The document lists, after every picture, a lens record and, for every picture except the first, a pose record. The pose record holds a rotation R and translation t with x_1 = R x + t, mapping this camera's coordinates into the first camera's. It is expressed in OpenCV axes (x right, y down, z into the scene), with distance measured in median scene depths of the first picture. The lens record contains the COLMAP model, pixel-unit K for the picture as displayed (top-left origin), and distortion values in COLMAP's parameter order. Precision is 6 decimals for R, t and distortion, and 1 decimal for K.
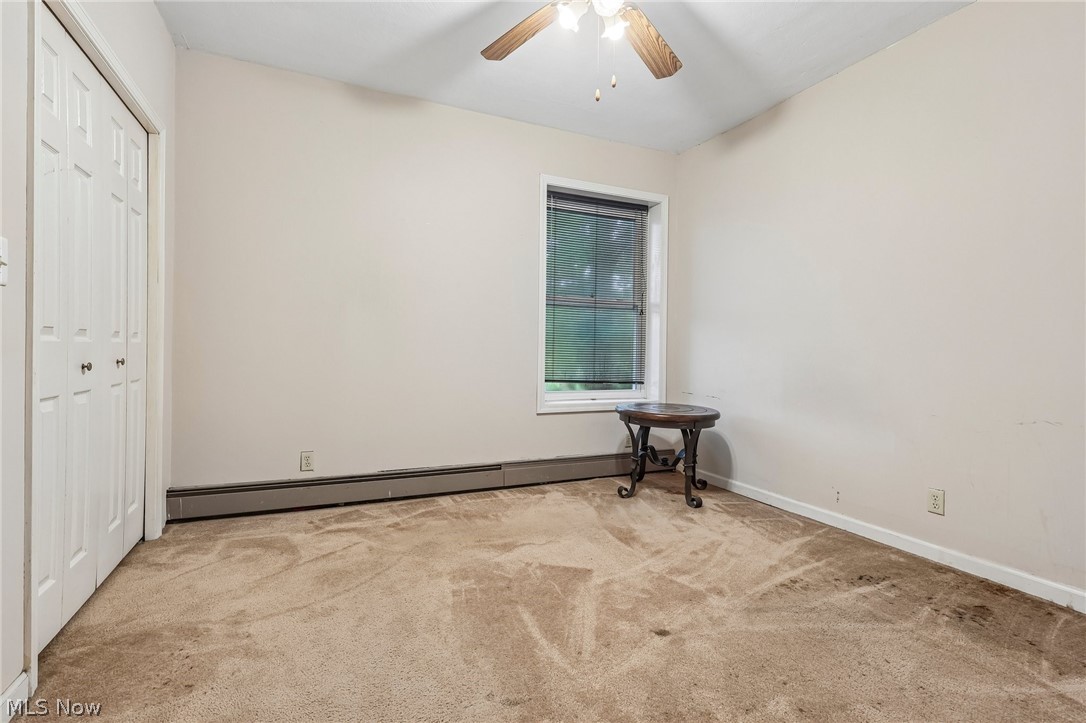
lens RADIAL K [[510.1, 0, 537.4], [0, 510.1, 358.1], [0, 0, 1]] dist [0.001596, 0.000300]
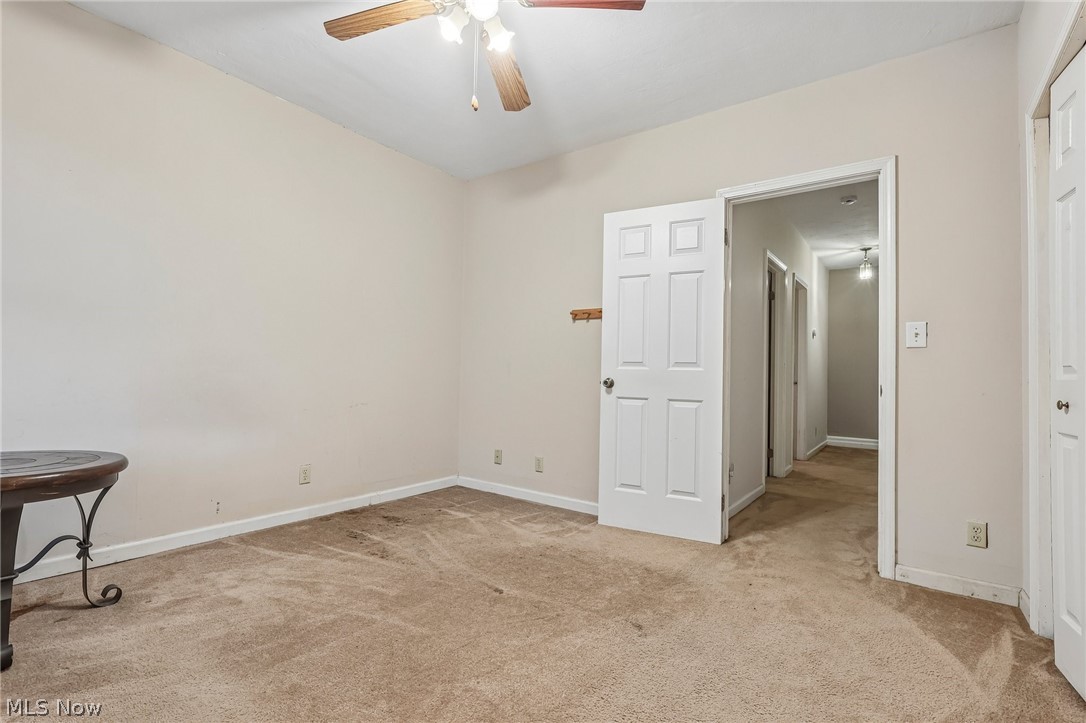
lens RADIAL K [[510.1, 0, 537.4], [0, 510.1, 358.1], [0, 0, 1]] dist [0.001596, 0.000300]
pose [[-0.489277, -0.006366, 0.872105, -0.687786], [-0.022006, 0.999745, -0.005048, -0.025030], [-0.871851, -0.021661, -0.489292, 1.186414]]
